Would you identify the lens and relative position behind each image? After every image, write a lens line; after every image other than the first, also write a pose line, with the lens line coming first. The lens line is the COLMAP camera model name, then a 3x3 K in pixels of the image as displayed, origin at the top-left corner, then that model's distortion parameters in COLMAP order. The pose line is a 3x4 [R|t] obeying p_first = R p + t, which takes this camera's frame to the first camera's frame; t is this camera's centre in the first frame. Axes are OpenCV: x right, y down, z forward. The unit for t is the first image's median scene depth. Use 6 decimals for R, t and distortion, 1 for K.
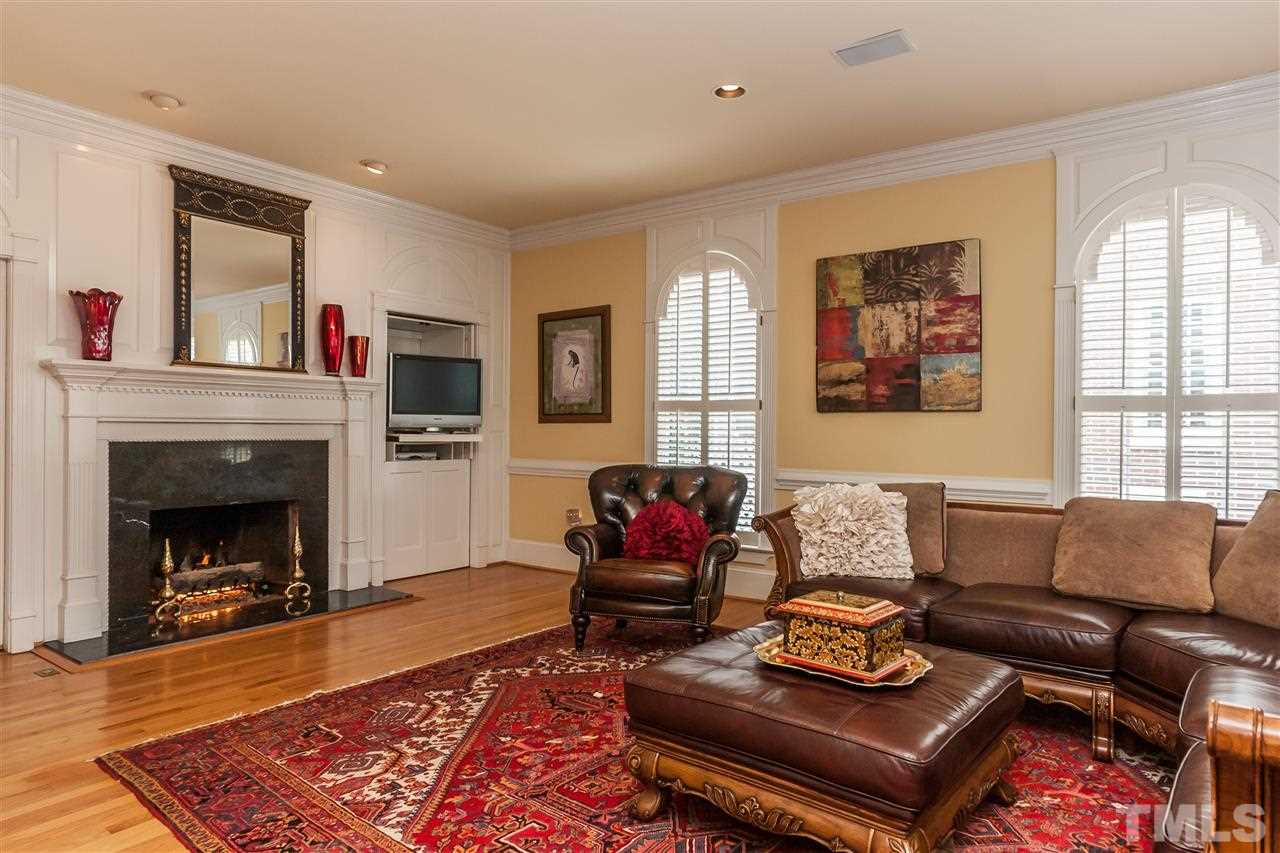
lens RADIAL K [[731.7, 0, 637.5], [0, 731.7, 423.7], [0, 0, 1]] dist [-0.006511, -0.001840]
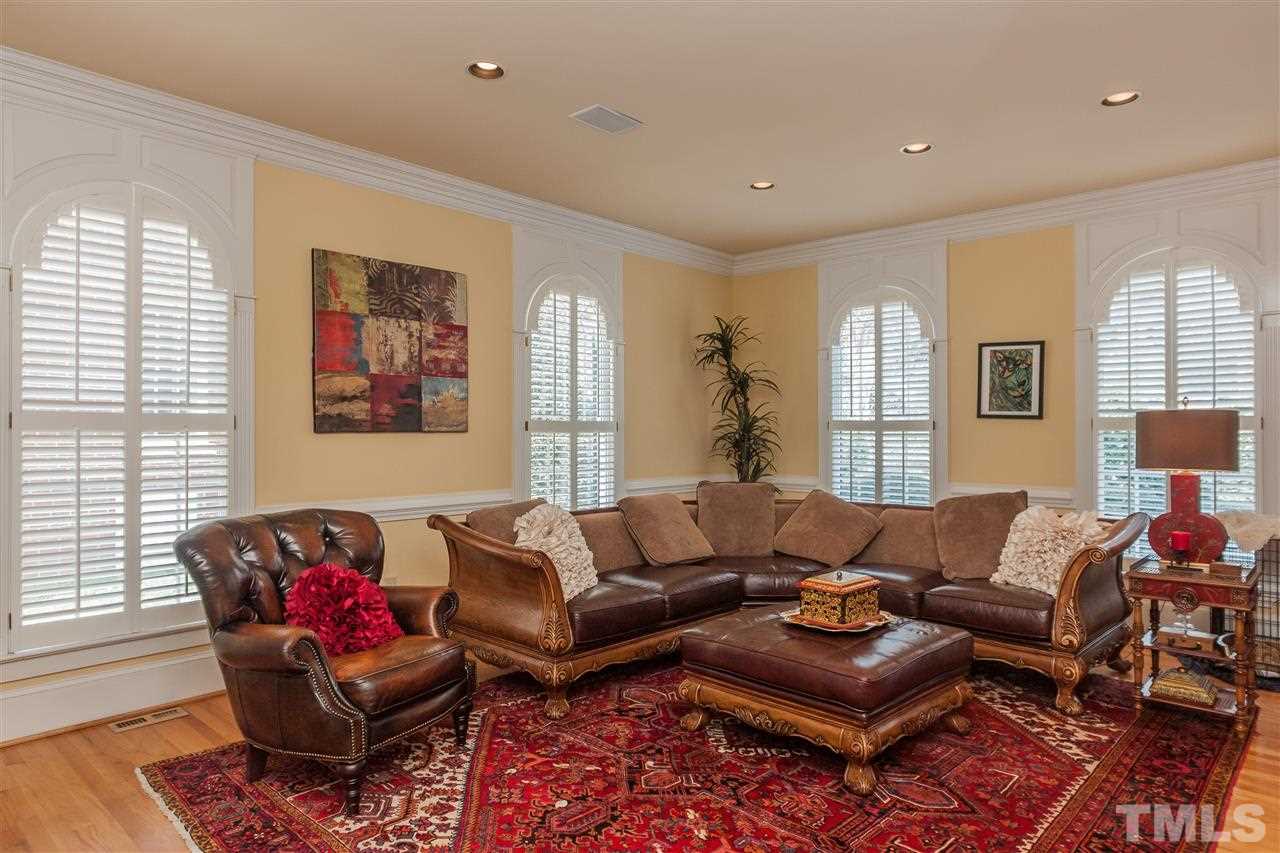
lens RADIAL K [[731.7, 0, 637.5], [0, 731.7, 424.8], [0, 0, 1]] dist [-0.006511, -0.001840]
pose [[0.156204, 0.015482, 0.987603, -0.549565], [0.017467, 0.999677, -0.018434, -0.003655], [-0.987570, 0.020130, 0.155884, 0.551424]]
